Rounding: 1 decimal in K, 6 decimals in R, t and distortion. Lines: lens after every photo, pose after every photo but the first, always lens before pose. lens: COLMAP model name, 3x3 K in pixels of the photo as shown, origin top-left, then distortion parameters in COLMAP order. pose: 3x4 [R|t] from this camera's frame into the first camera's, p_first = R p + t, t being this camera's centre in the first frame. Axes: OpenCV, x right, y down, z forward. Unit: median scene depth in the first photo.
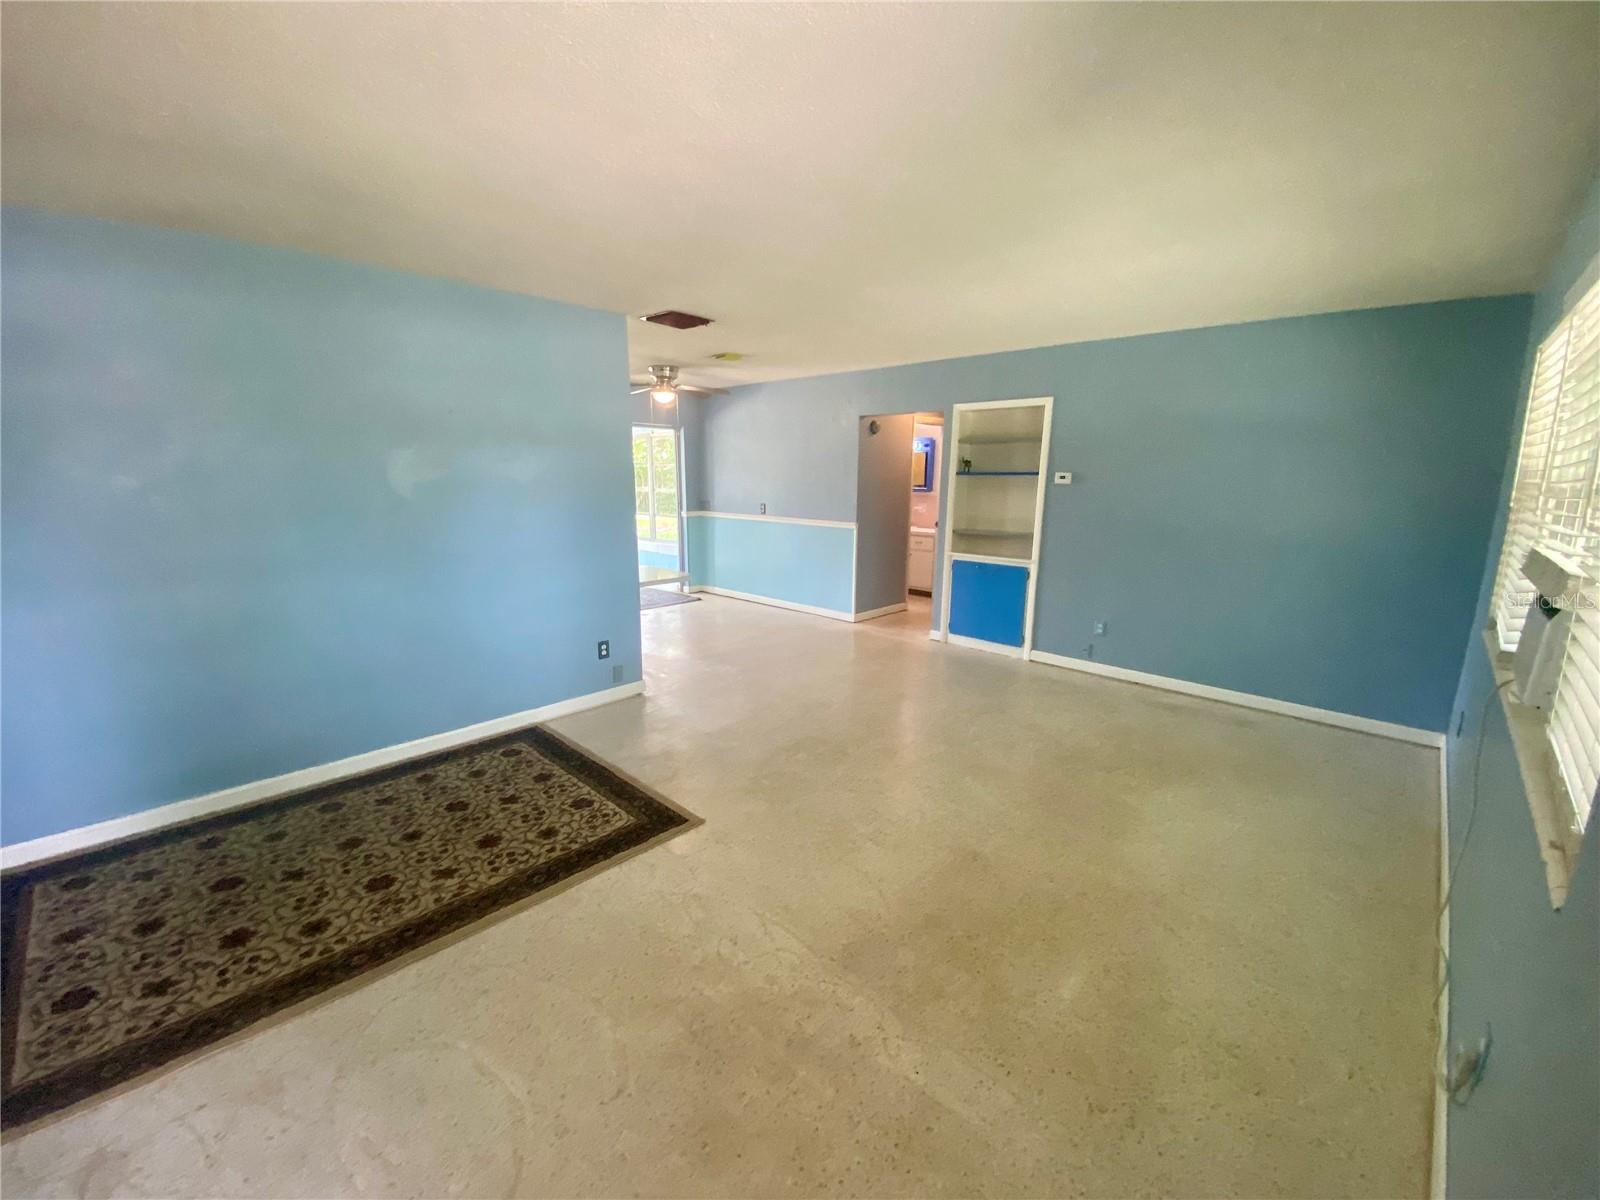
lens RADIAL K [[655.9, 0, 796.1], [0, 655.9, 603.4], [0, 0, 1]] dist [0.000940, -0.011393]
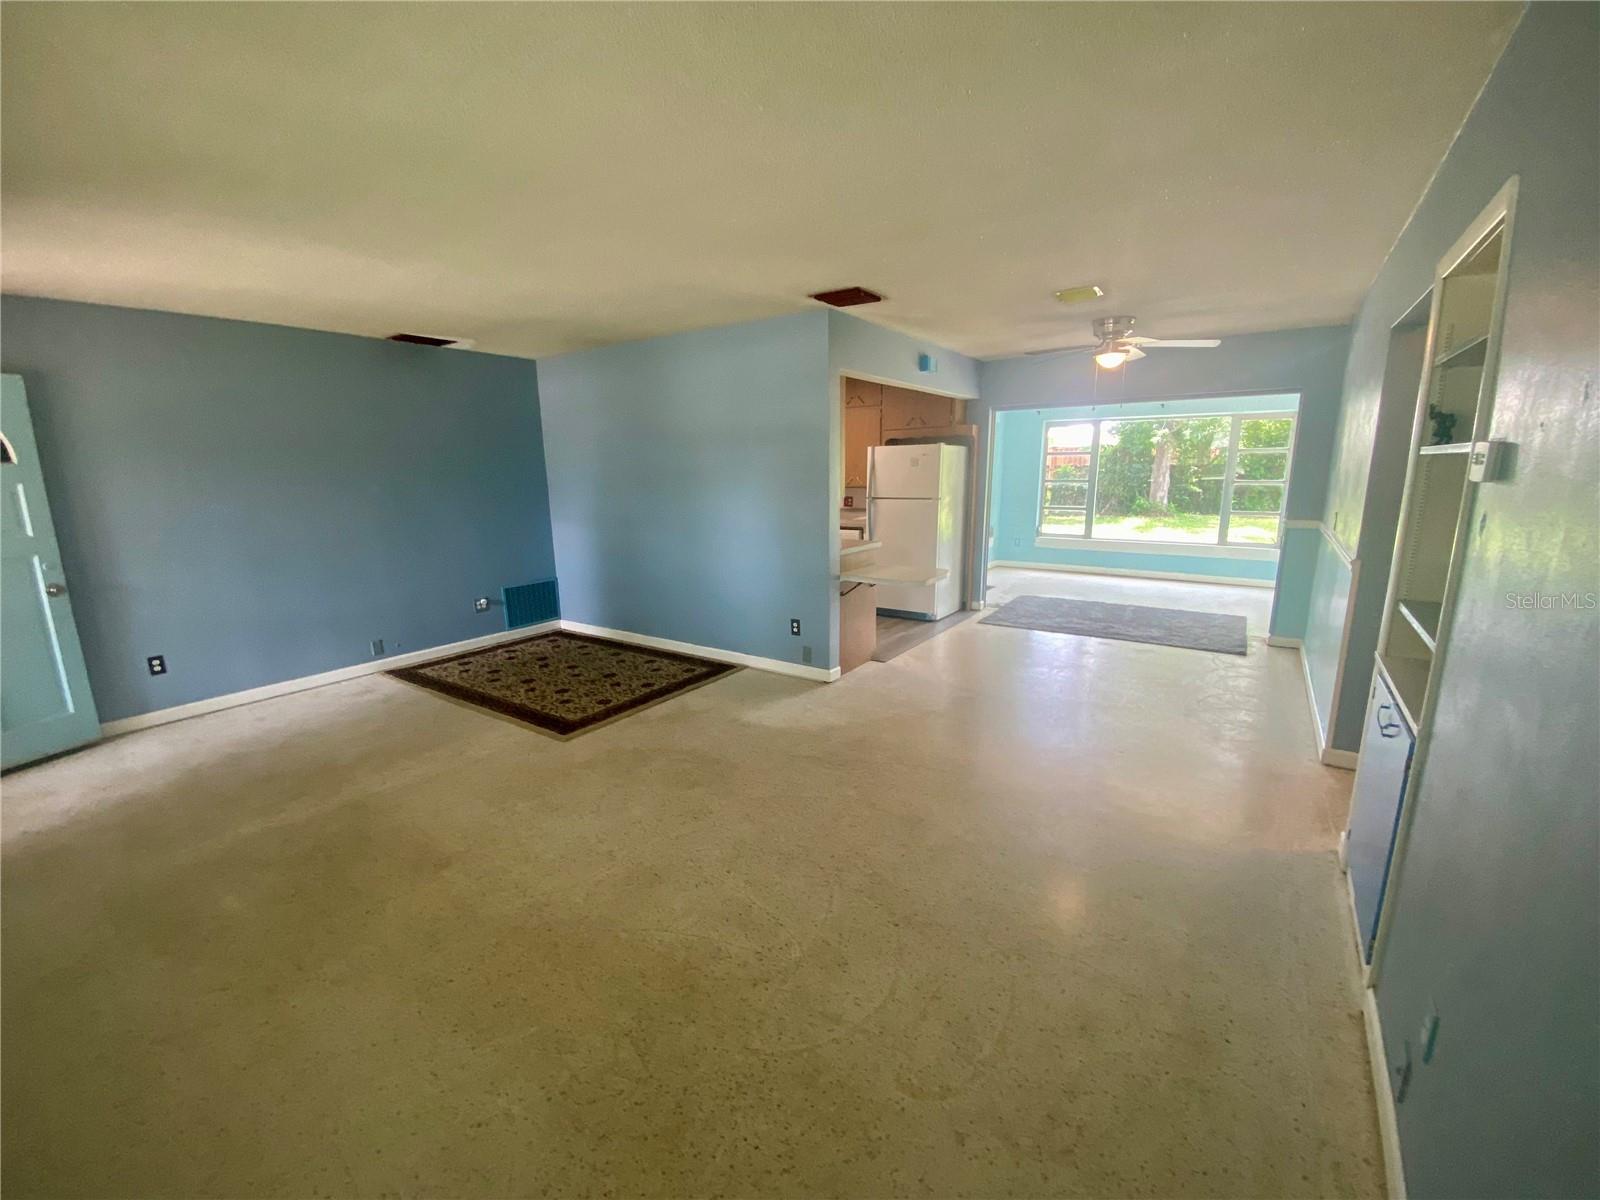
lens RADIAL K [[655.9, 0, 796.1], [0, 655.9, 603.4], [0, 0, 1]] dist [0.000940, -0.011393]
pose [[0.164649, 0.199218, -0.966024, 1.107016], [-0.184024, 0.968399, 0.168343, -0.219787], [0.969033, 0.150054, 0.196107, 1.151943]]
